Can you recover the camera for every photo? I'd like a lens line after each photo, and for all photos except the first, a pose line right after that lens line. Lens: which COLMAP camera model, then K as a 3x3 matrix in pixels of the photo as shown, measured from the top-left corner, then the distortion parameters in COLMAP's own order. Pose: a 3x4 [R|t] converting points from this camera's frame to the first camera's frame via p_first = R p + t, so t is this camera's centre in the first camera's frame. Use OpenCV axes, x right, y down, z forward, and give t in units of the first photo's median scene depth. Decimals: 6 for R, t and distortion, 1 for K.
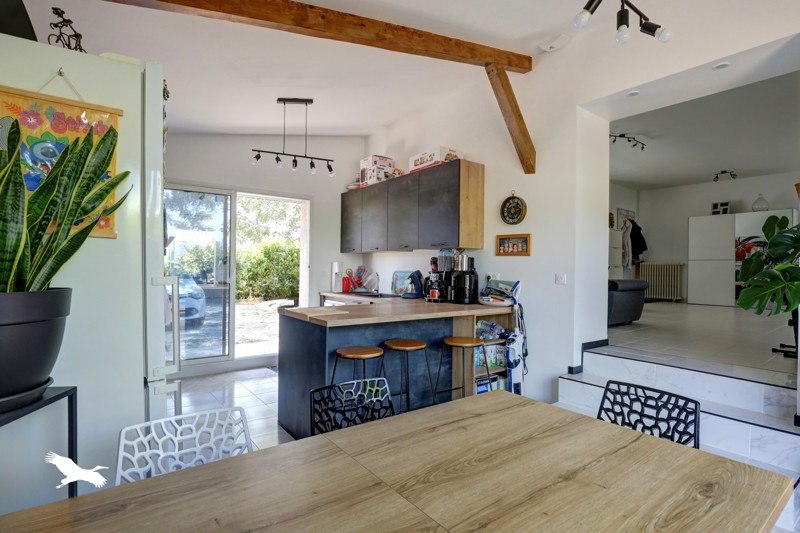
lens RADIAL K [[406.1, 0, 400.0], [0, 406.1, 266.5], [0, 0, 1]] dist [-0.020436, -0.000183]
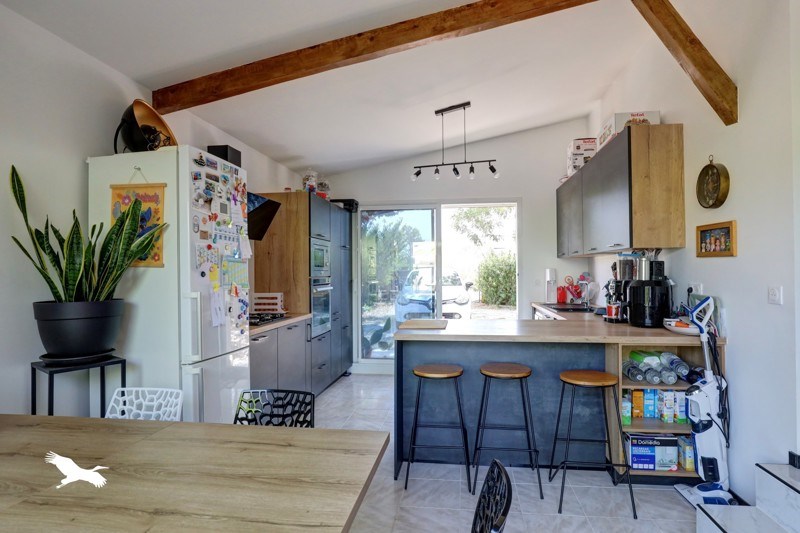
lens RADIAL K [[430.9, 0, 400.0], [0, 430.9, 266.5], [0, 0, 1]] dist [-0.016499, 0.001784]
pose [[0.710191, -0.026110, -0.703525, 0.389613], [0.020283, 0.999656, -0.016625, -0.010070], [0.703717, -0.002463, 0.710476, 0.168701]]
